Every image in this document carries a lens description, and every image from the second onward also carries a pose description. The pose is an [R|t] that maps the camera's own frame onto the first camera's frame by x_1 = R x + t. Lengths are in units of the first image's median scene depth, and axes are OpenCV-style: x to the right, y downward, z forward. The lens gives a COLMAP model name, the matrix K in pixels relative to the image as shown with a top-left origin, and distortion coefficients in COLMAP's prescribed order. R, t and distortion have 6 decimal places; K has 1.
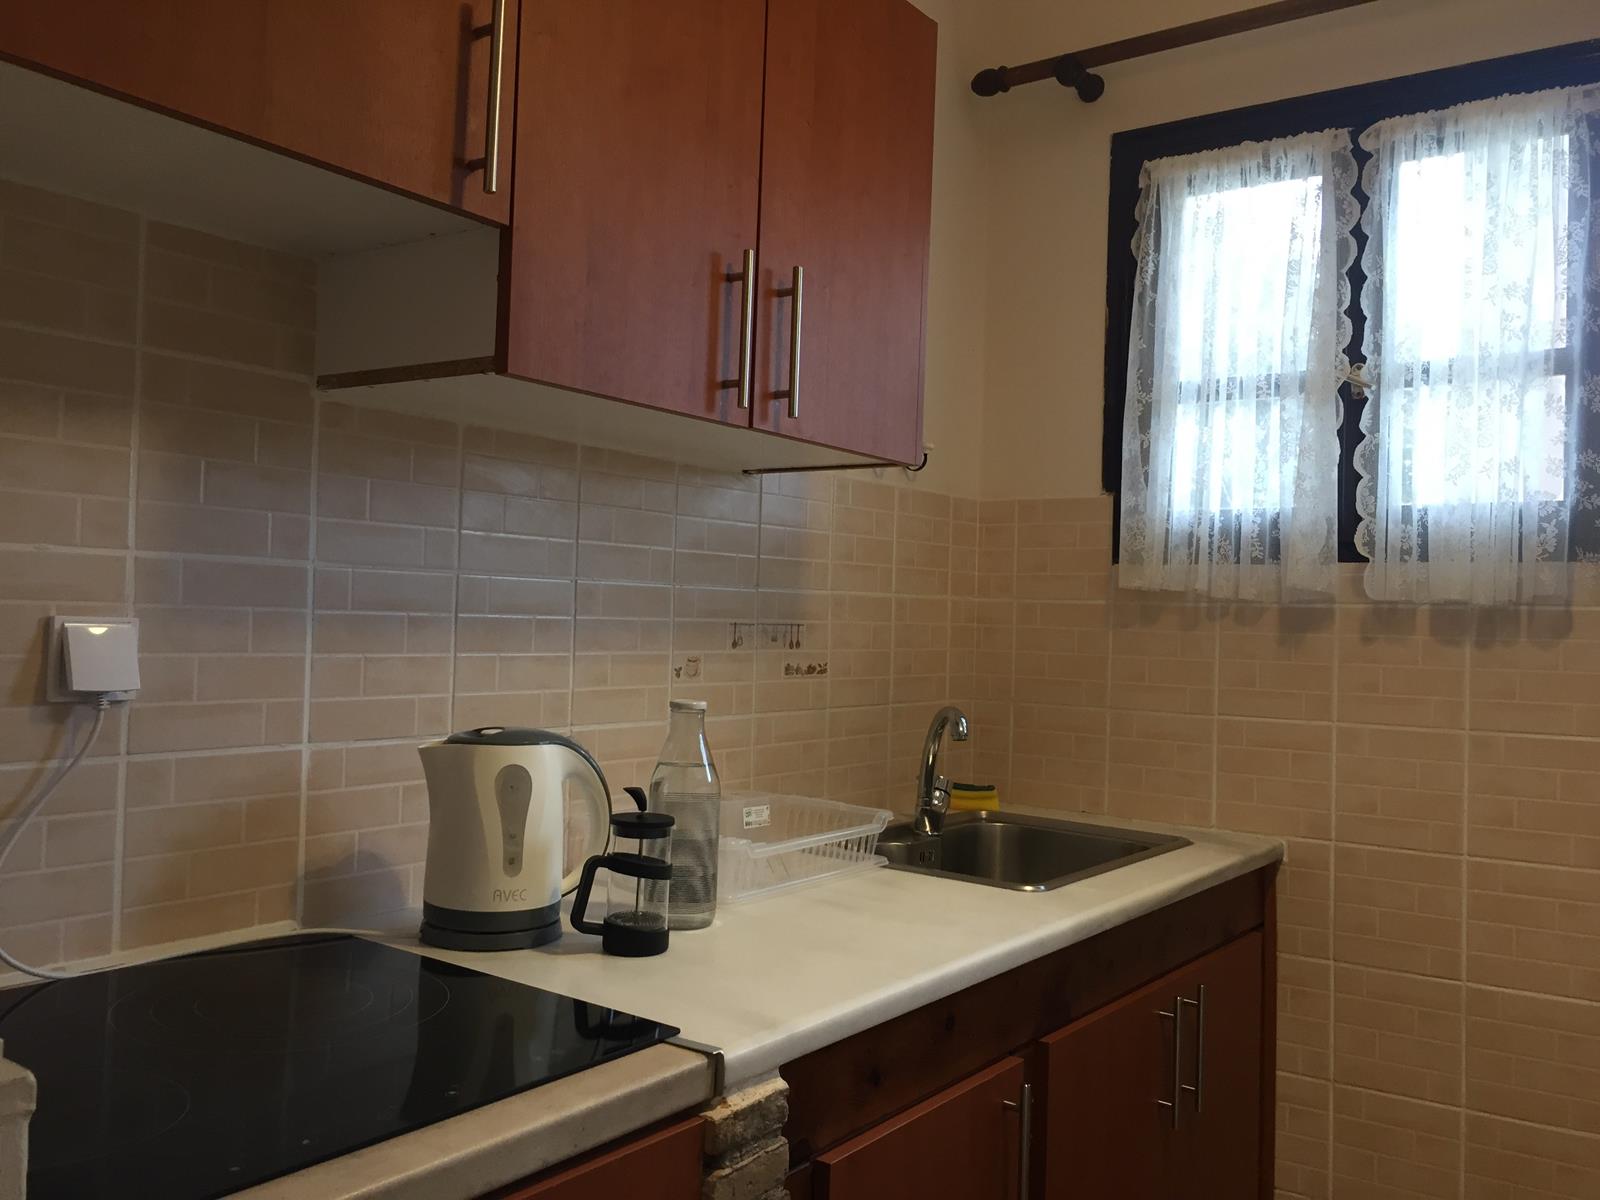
lens RADIAL K [[1376.6, 0, 800.0], [0, 1376.6, 600.0], [0, 0, 1]] dist [0.081722, -0.097649]
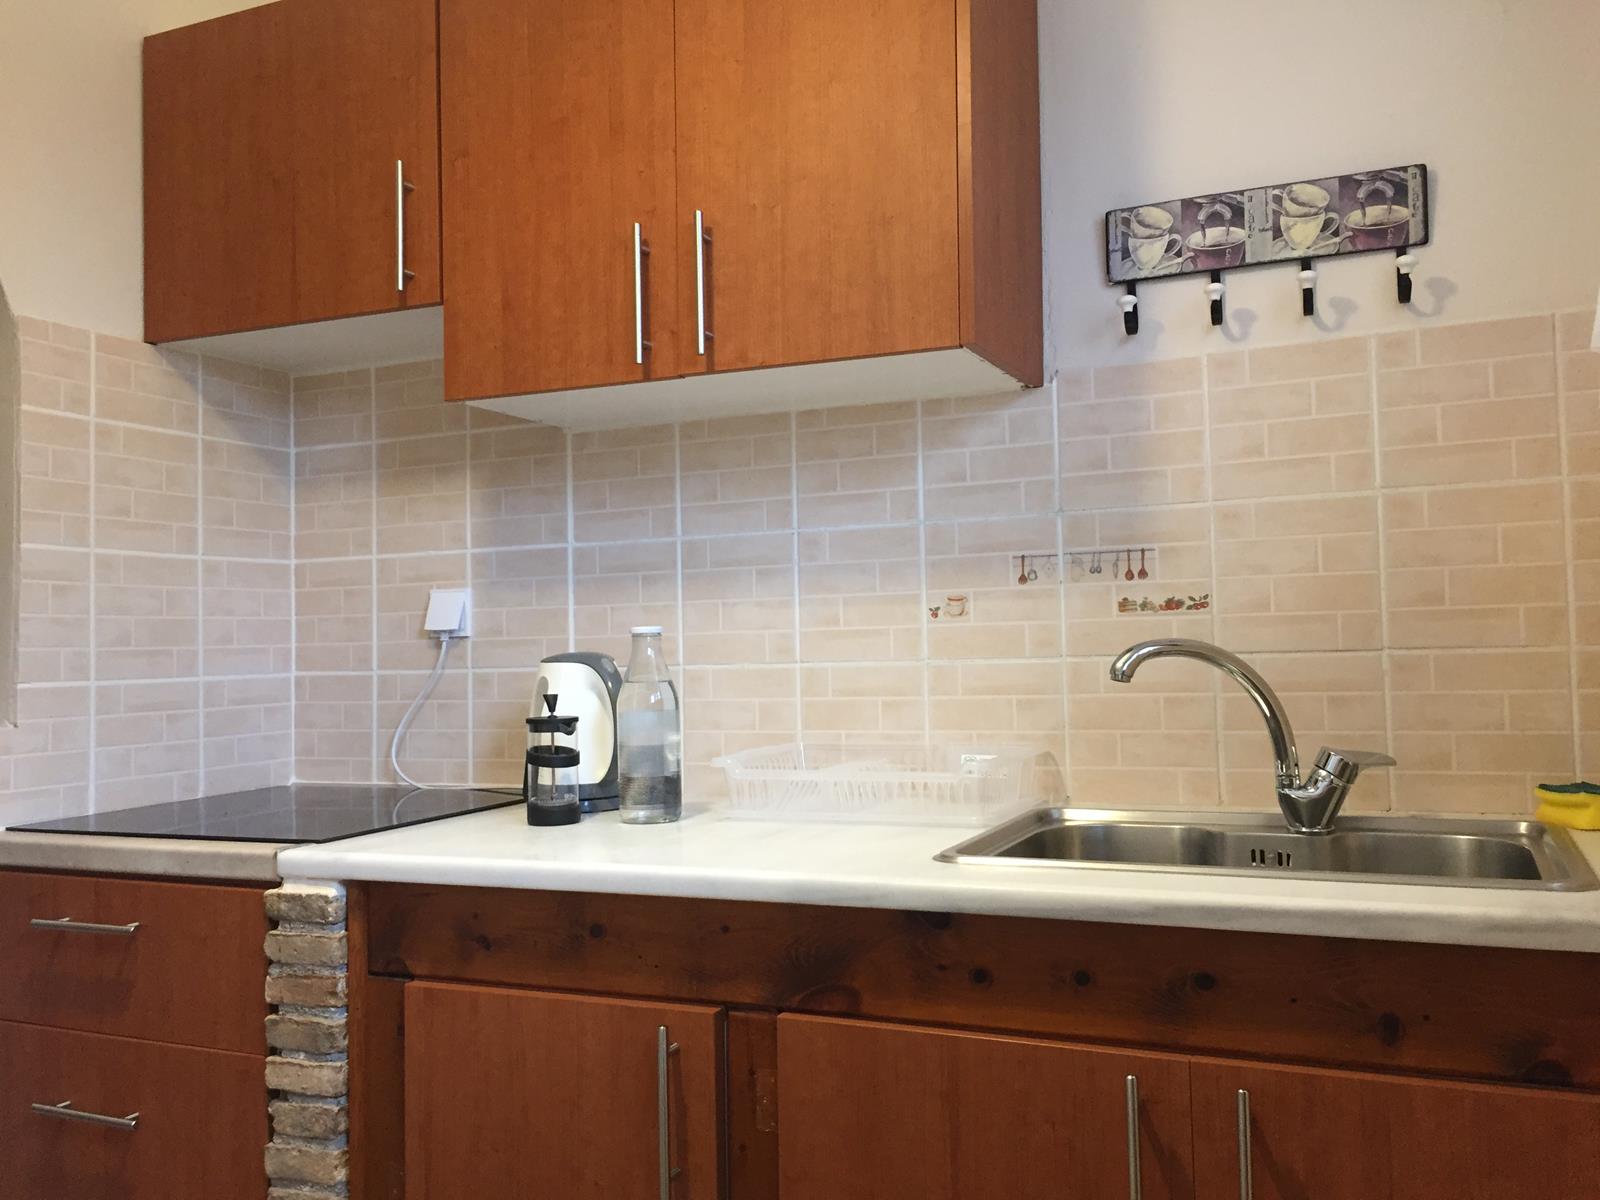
lens RADIAL K [[1376.6, 0, 800.0], [0, 1376.6, 600.0], [0, 0, 1]] dist [0.081722, -0.097649]
pose [[0.194710, -0.071469, -0.978254, 1.073152], [0.040496, 0.997077, -0.064784, 0.130747], [0.980024, -0.027001, 0.197036, 0.903641]]
